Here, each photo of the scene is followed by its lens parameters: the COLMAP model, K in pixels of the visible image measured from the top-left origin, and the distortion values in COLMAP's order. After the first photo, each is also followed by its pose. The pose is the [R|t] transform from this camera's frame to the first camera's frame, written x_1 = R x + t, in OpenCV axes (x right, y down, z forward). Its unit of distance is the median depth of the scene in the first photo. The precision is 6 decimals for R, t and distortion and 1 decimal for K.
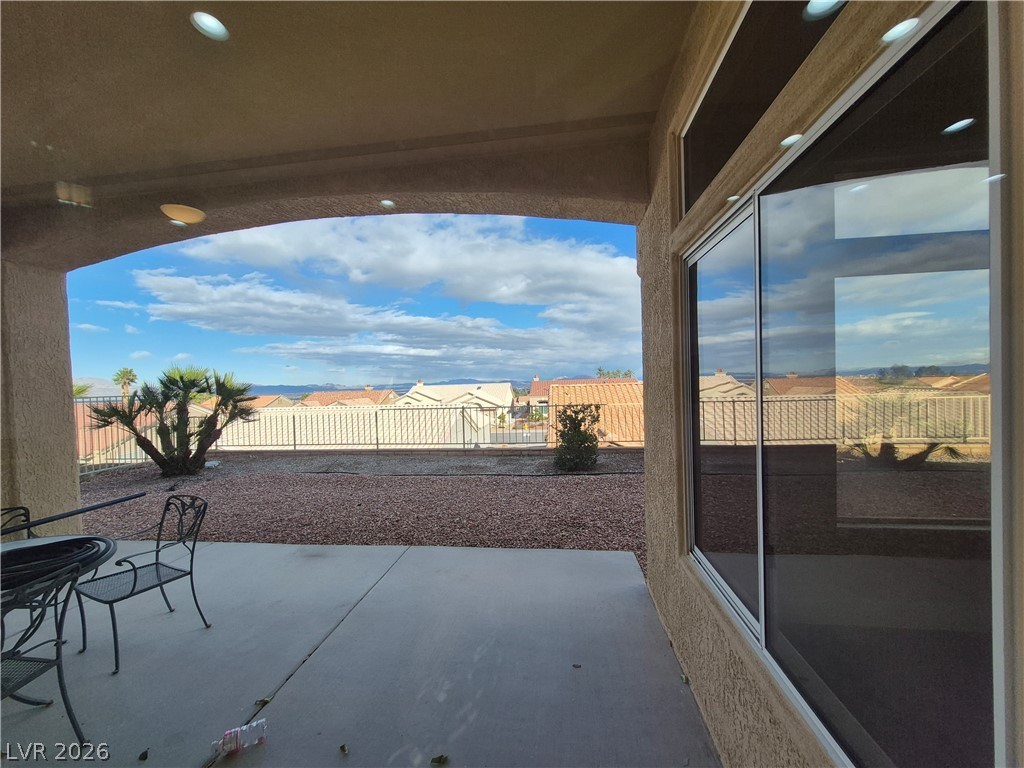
lens RADIAL K [[399.6, 0, 512.2], [0, 399.6, 395.4], [0, 0, 1]] dist [-0.002785, 0.000379]
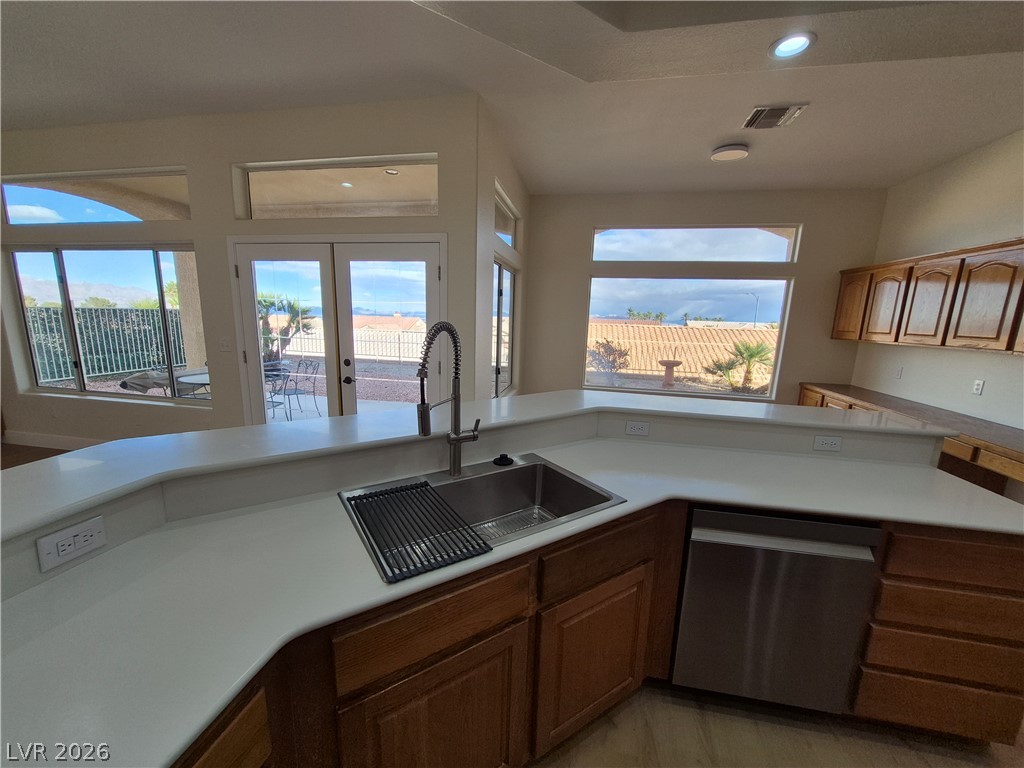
lens RADIAL K [[399.6, 0, 511.6], [0, 399.6, 393.4], [0, 0, 1]] dist [-0.002785, 0.000379]
pose [[0.995533, 0.073553, -0.059194, 0.174475], [-0.063336, 0.985239, 0.159038, 0.004378], [0.070018, -0.154578, 0.985496, -0.441043]]
